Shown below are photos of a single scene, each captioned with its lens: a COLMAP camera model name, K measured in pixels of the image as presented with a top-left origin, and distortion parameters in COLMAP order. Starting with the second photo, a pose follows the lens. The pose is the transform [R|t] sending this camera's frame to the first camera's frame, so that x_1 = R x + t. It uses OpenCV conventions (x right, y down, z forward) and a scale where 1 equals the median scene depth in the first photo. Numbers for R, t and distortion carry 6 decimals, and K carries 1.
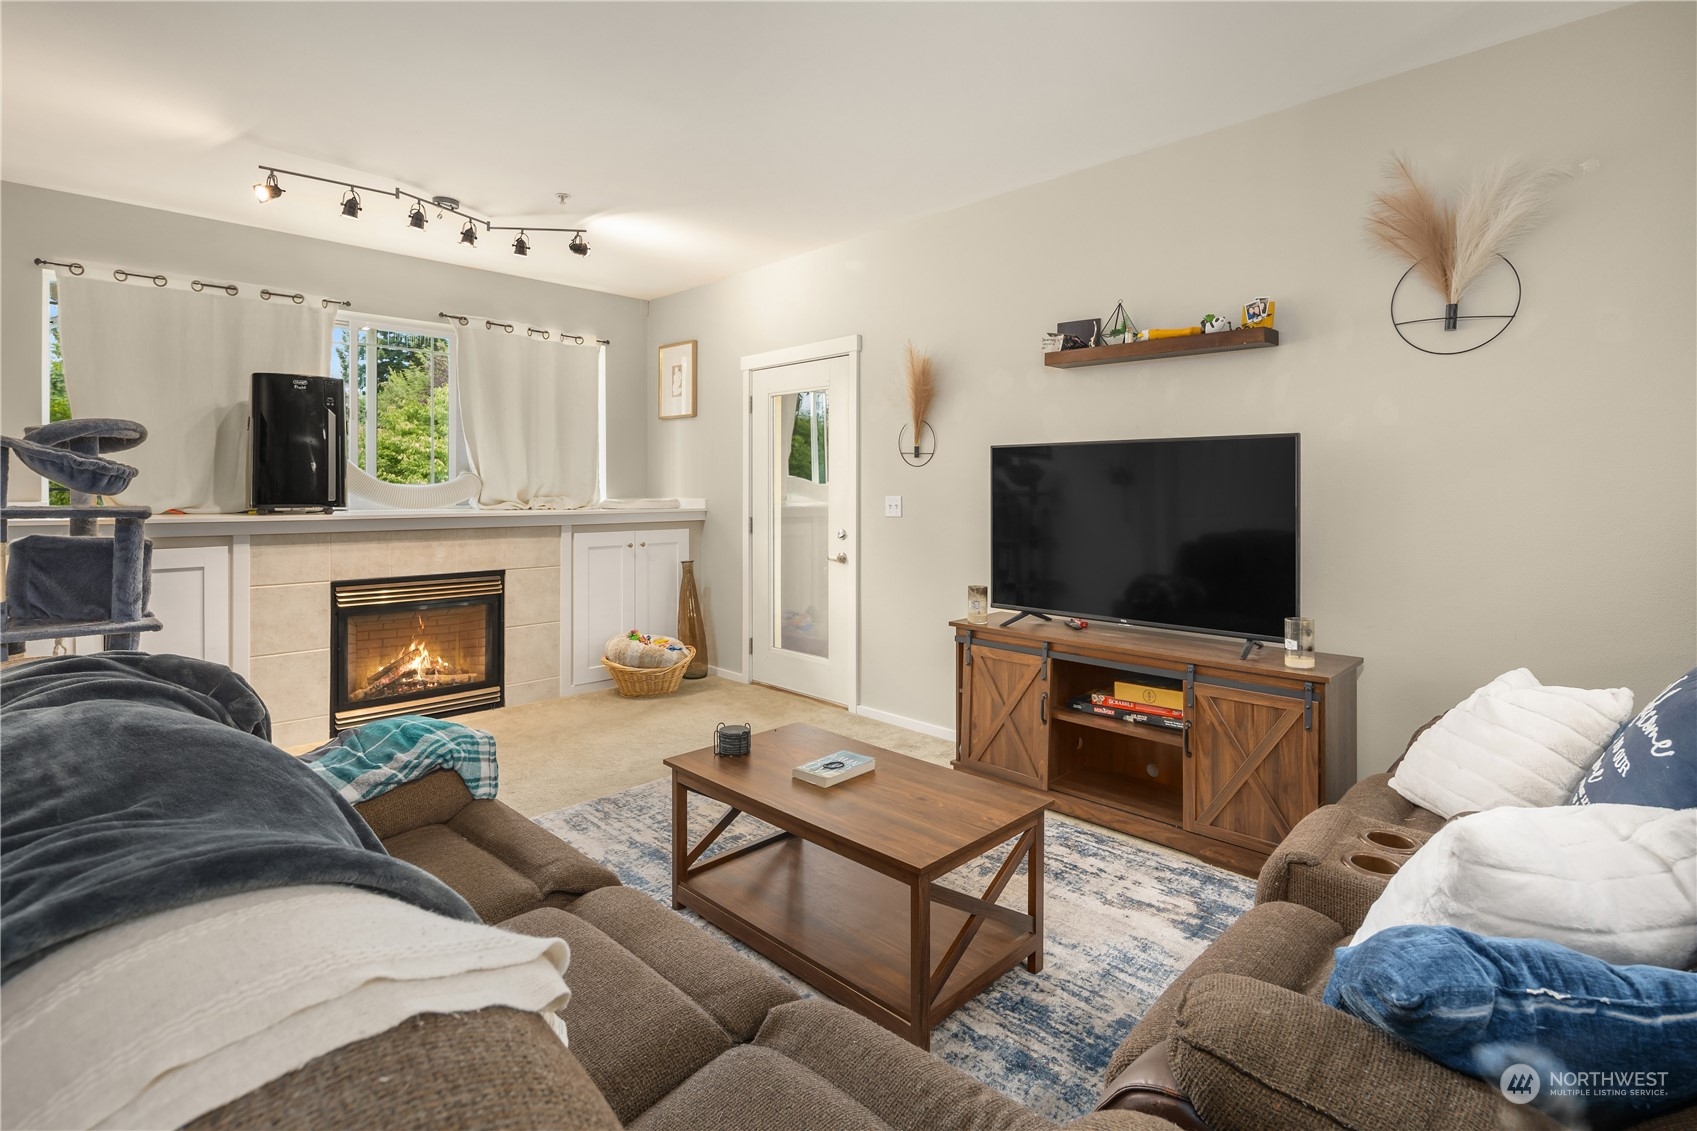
lens RADIAL K [[820.0, 0, 852.8], [0, 820.0, 492.2], [0, 0, 1]] dist [-0.001752, -0.000339]
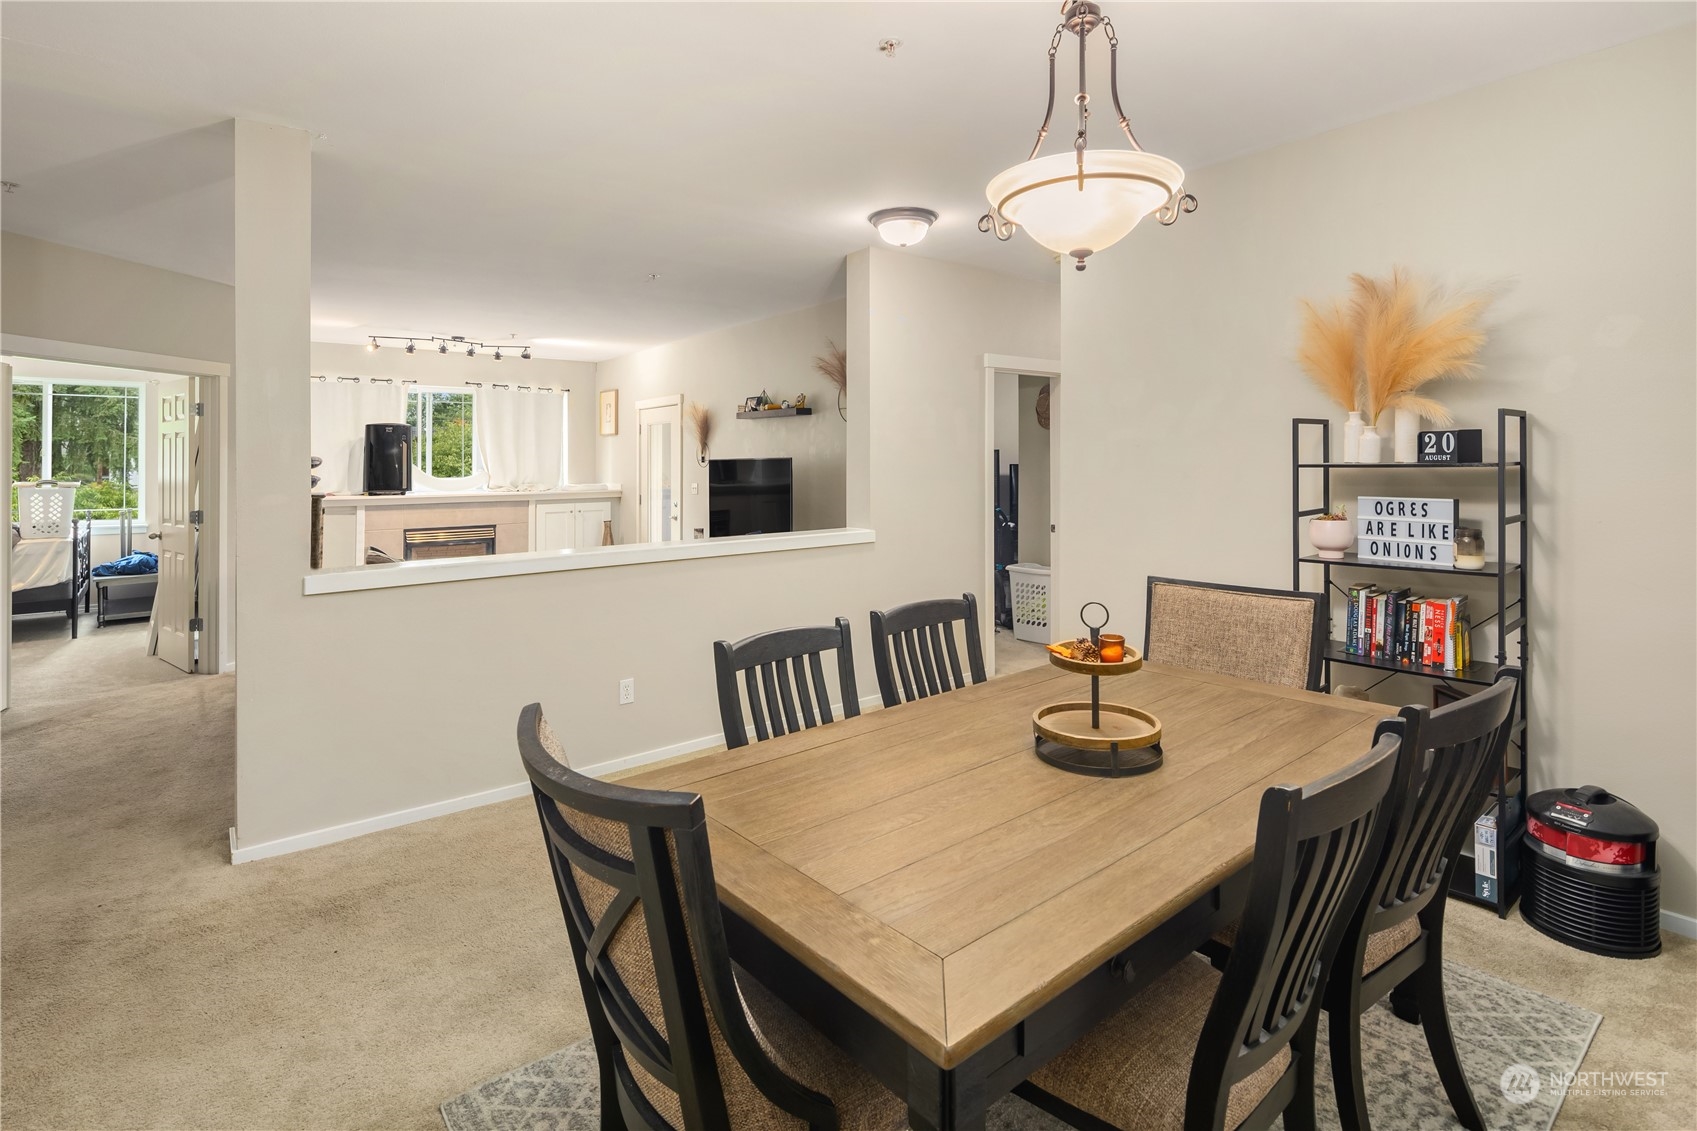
lens RADIAL K [[816.0, 0, 853.5], [0, 816.0, 447.4], [0, 0, 1]] dist [0.015281, -0.000368]
pose [[0.994849, -0.011650, -0.100698, 0.640762], [0.009284, 0.999670, -0.023940, -0.030355], [0.100943, 0.022881, 0.994629, -0.856174]]
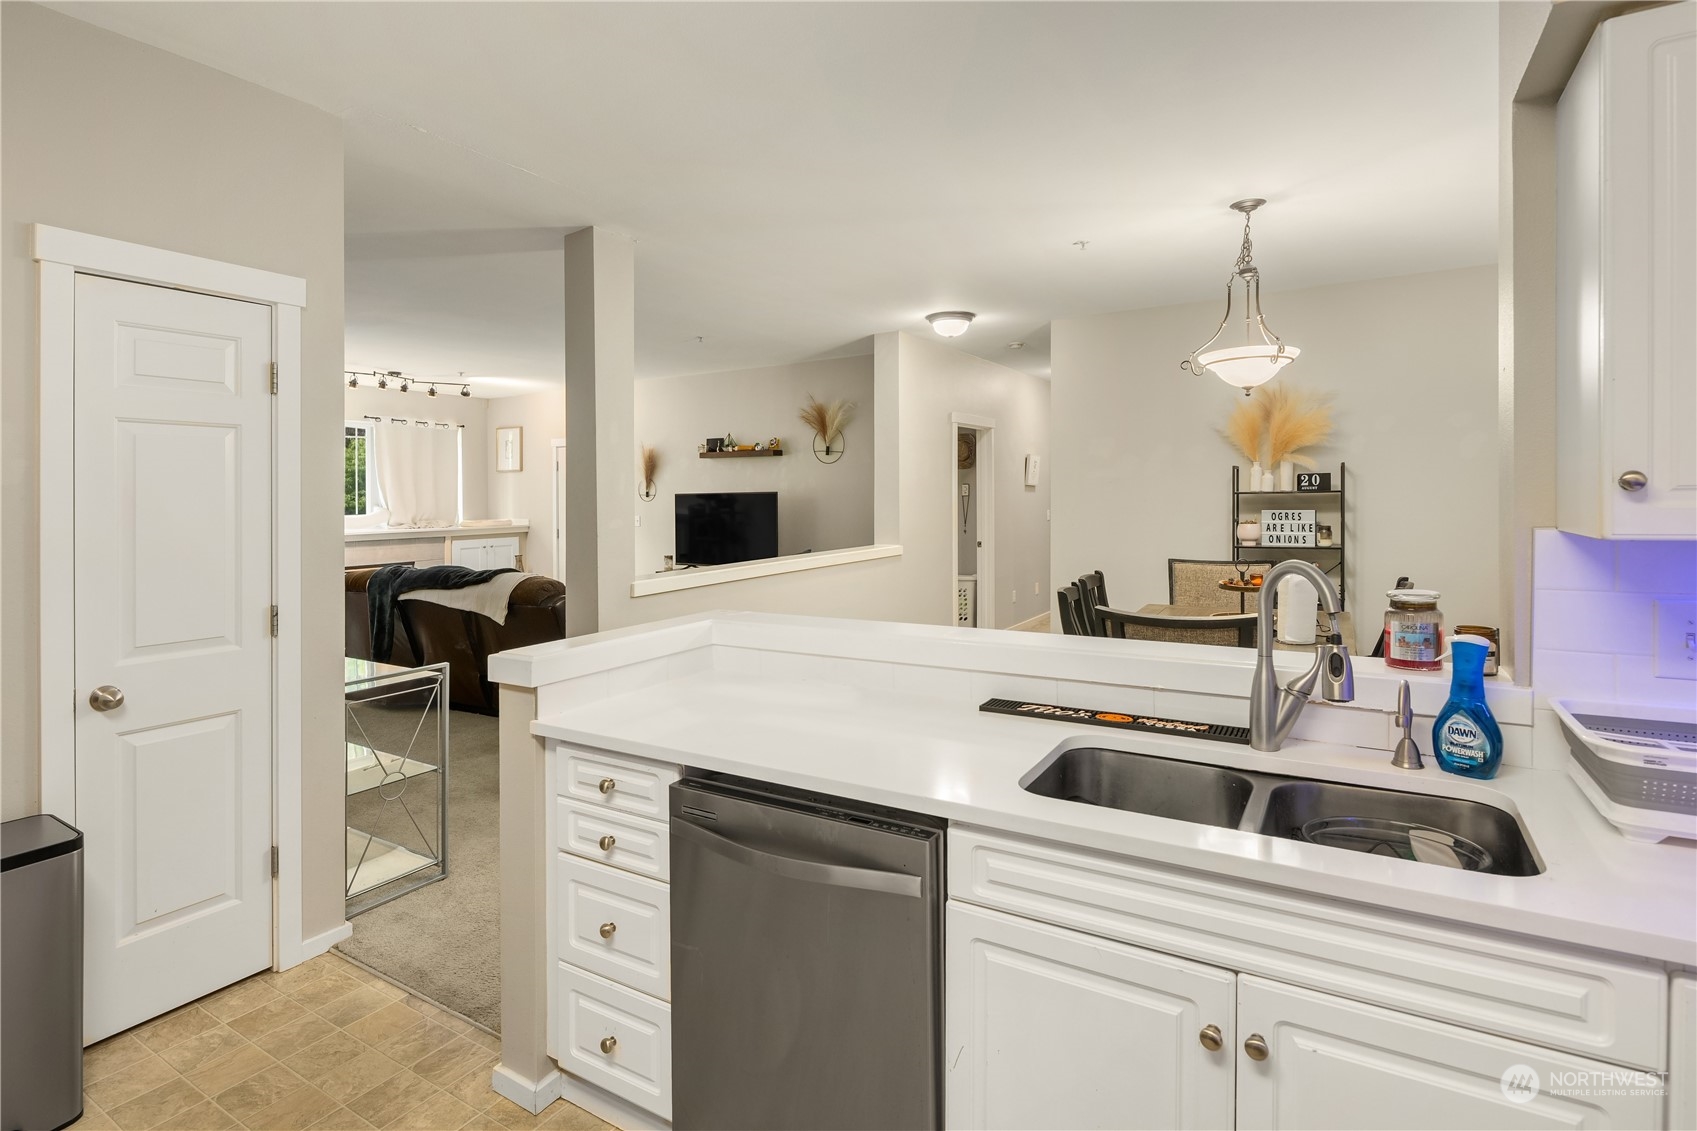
lens RADIAL K [[820.3, 0, 861.4], [0, 820.3, 498.1], [0, 0, 1]] dist [0.025041, 0.000142]
pose [[0.967249, -0.017598, 0.253220, 0.079832], [0.018476, 0.999829, -0.001090, -0.029494], [-0.253157, 0.005733, 0.967408, -1.177819]]
